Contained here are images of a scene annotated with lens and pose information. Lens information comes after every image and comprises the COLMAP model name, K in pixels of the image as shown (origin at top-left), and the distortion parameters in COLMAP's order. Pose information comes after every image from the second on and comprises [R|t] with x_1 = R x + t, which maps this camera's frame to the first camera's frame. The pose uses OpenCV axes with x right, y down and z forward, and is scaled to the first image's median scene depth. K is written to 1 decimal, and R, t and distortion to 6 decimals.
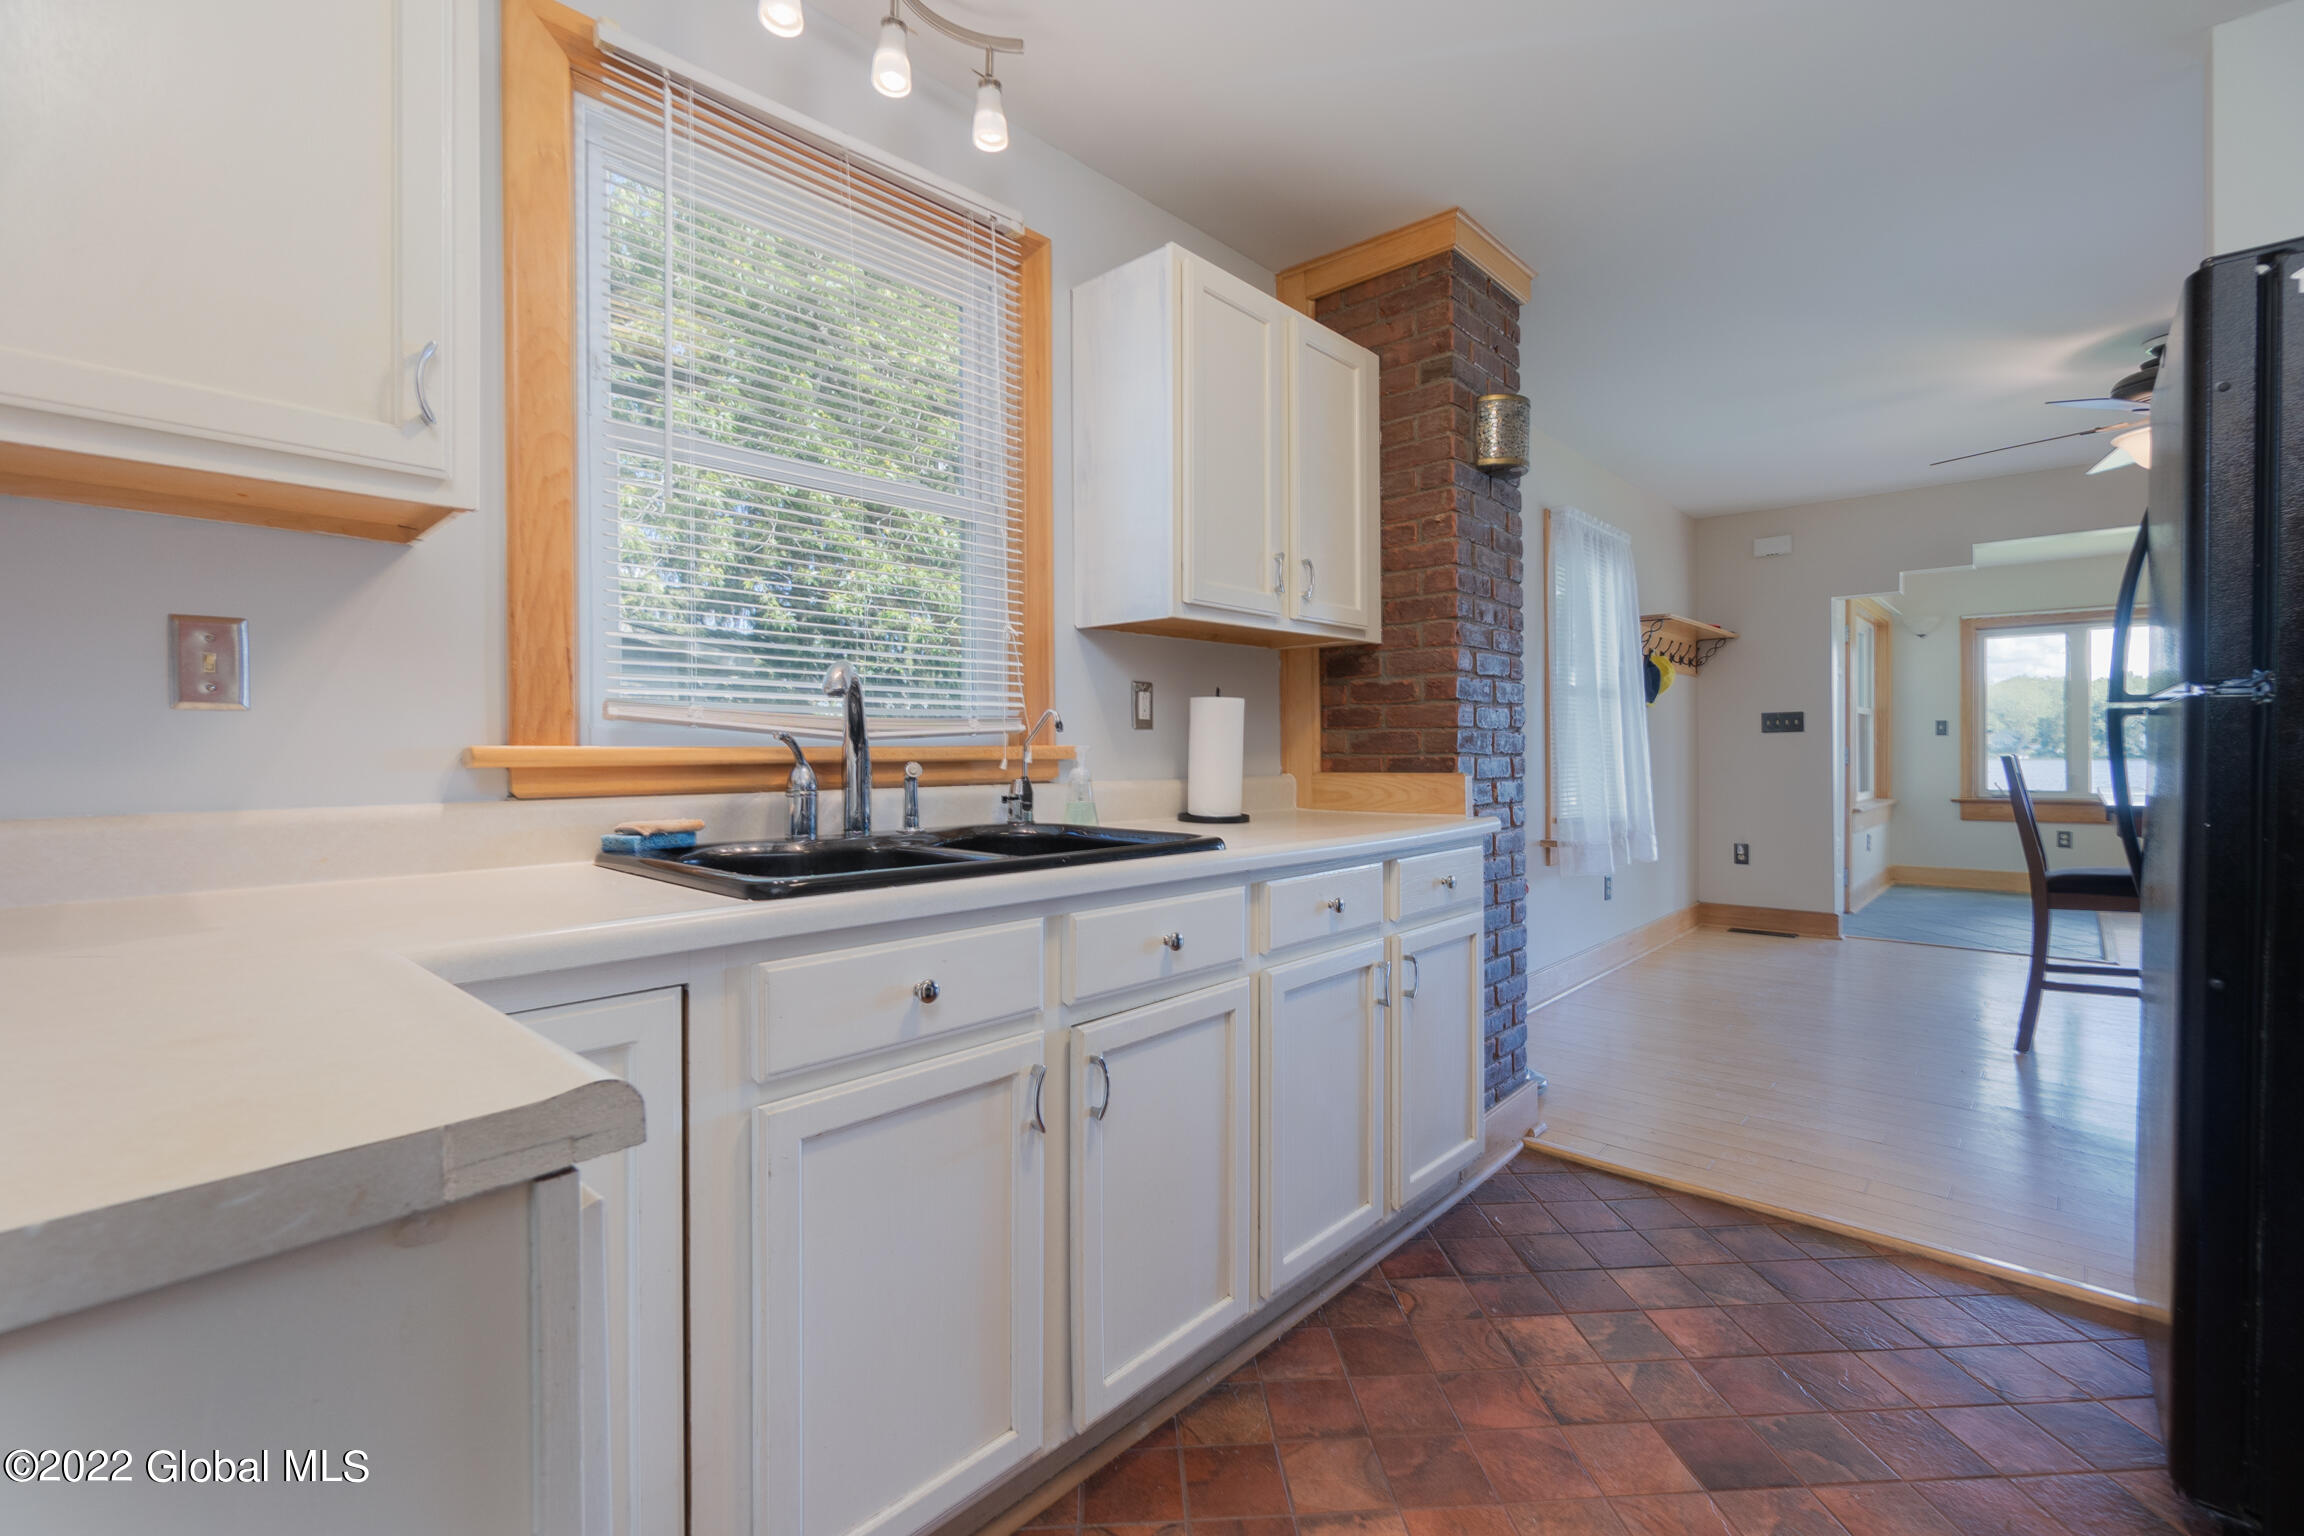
lens RADIAL K [[1008.3, 0, 1142.2], [0, 1008.3, 769.0], [0, 0, 1]] dist [-0.004167, 0.000189]
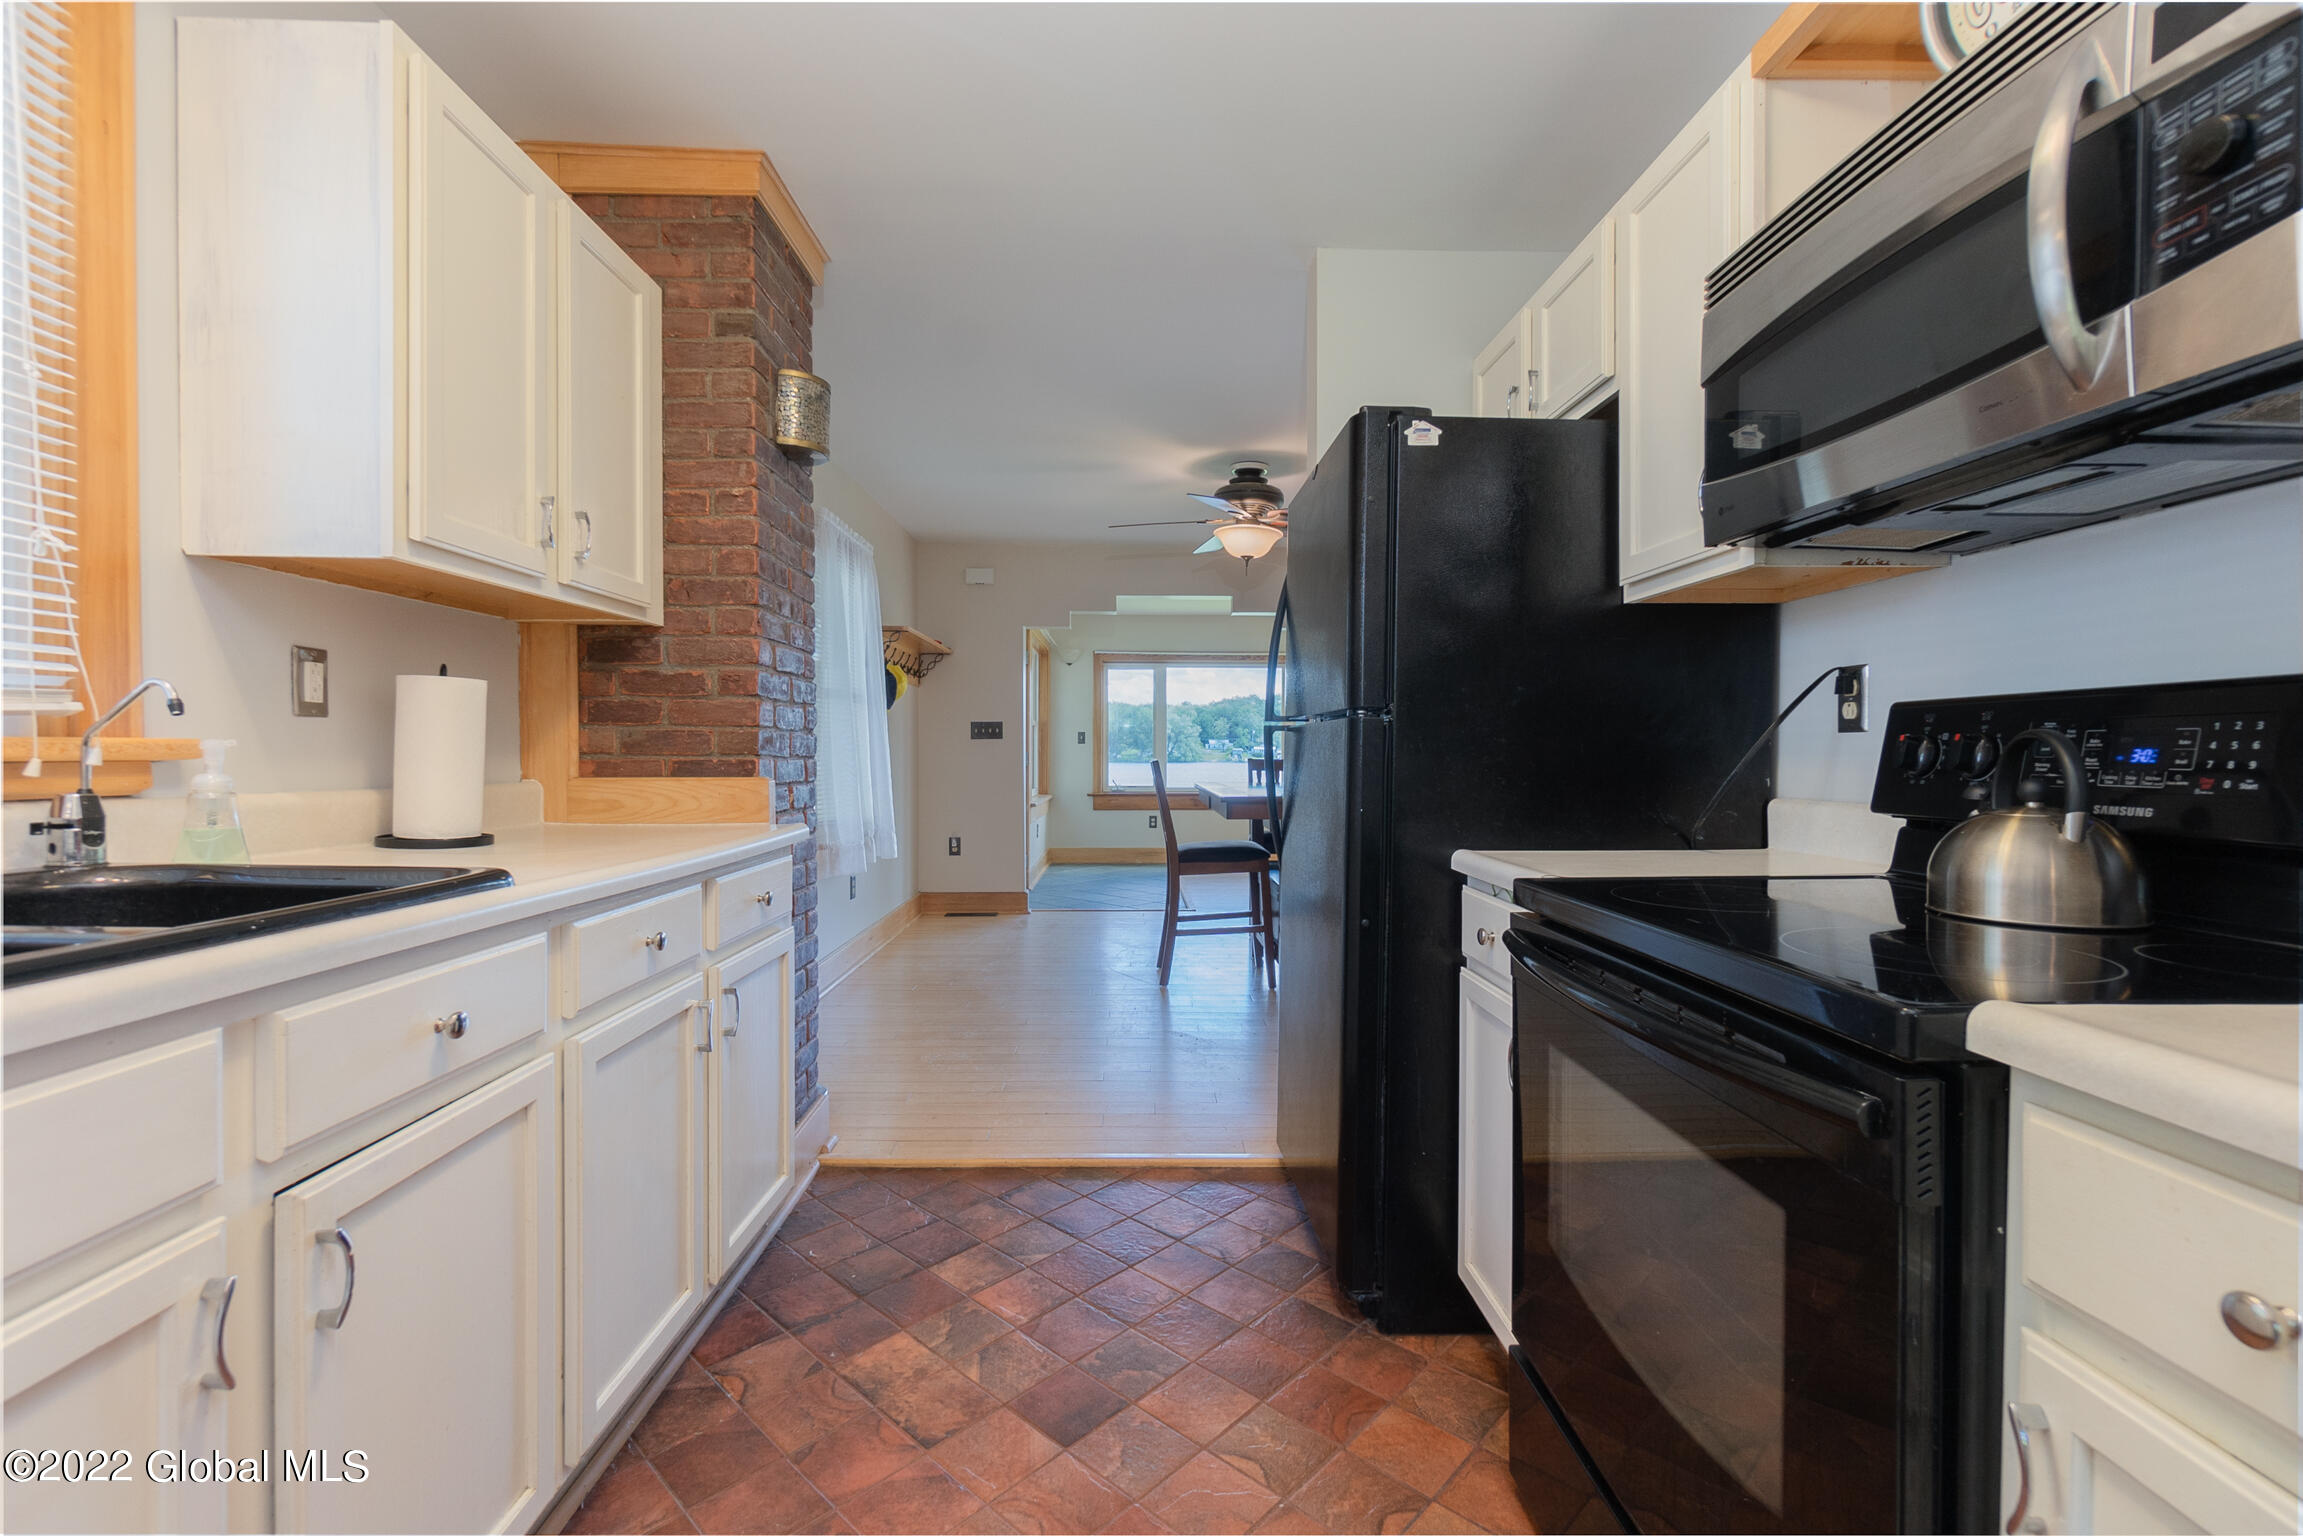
lens RADIAL K [[987.7, 0, 1118.8], [0, 987.7, 775.0], [0, 0, 1]] dist [-0.007930, 0.000511]
pose [[0.710477, -0.006429, 0.703691, -0.082472], [0.003379, 0.999978, 0.005724, -0.001802], [-0.703712, -0.001689, 0.710483, 0.141510]]
